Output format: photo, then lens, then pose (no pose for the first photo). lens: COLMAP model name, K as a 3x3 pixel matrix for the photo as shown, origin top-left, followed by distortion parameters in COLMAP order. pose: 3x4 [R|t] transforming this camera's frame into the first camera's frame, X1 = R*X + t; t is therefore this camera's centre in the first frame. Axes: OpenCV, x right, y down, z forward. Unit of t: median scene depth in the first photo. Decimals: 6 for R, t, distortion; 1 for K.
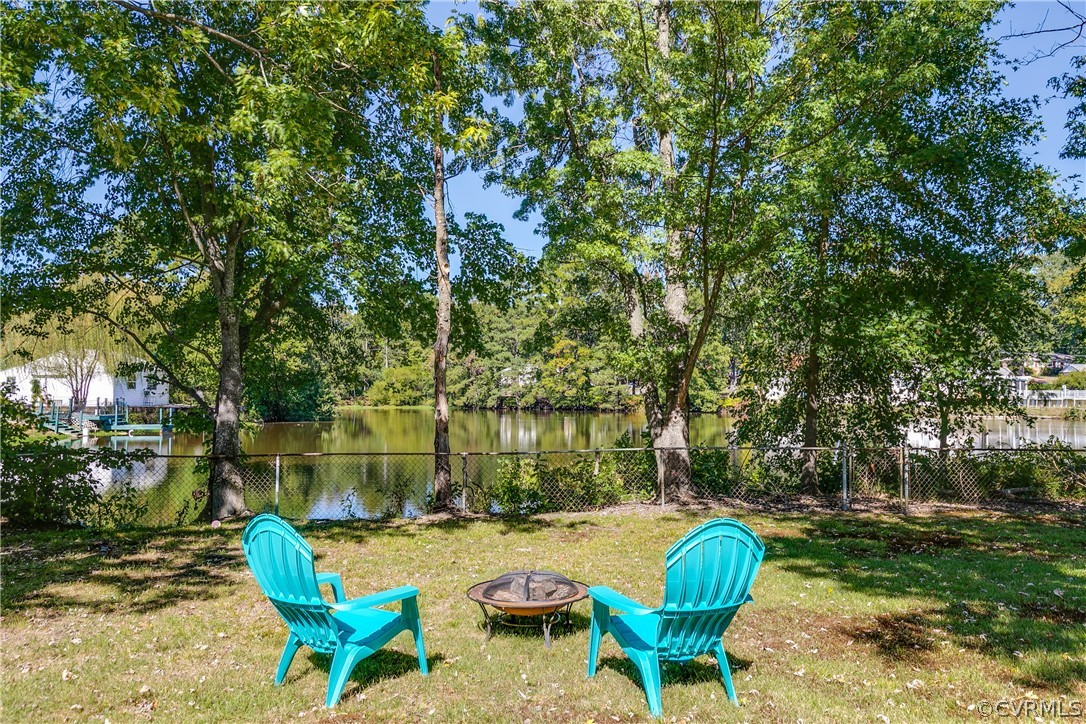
lens RADIAL K [[770.2, 0, 543.0], [0, 770.2, 362.0], [0, 0, 1]] dist [-0.004064, -0.001361]
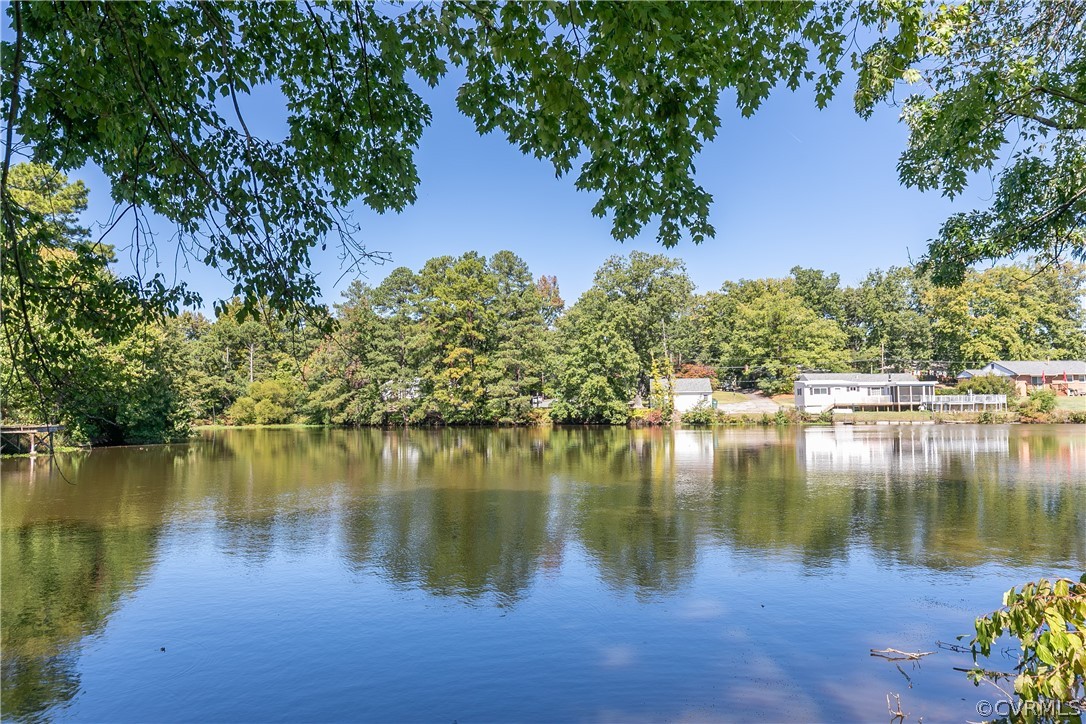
lens RADIAL K [[770.2, 0, 543.0], [0, 770.2, 362.0], [0, 0, 1]] dist [-0.004064, -0.001361]
pose [[0.985885, -0.006122, 0.167313, -0.025560], [0.009670, 0.999745, -0.020398, 0.007269], [-0.167145, 0.021728, 0.985693, 0.087428]]
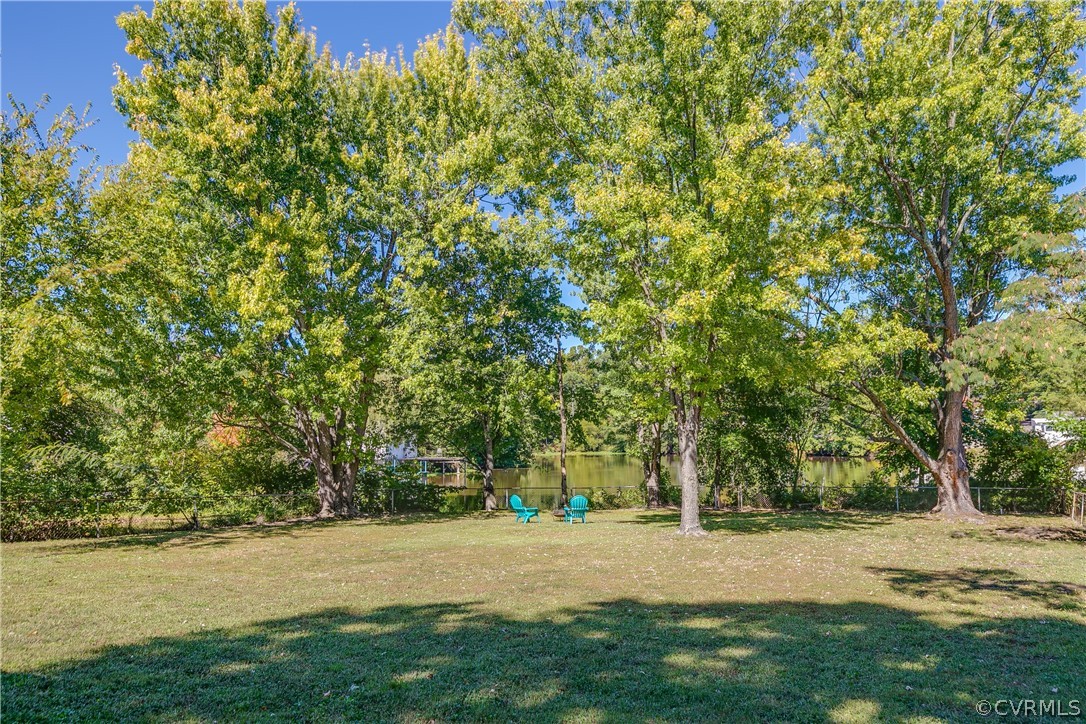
lens RADIAL K [[770.2, 0, 543.0], [0, 770.2, 362.0], [0, 0, 1]] dist [-0.004064, -0.001361]
pose [[0.968964, -0.036868, -0.244438, 0.047790], [0.023994, 0.998174, -0.055439, -0.017572], [0.246036, 0.047854, 0.968079, -0.166246]]
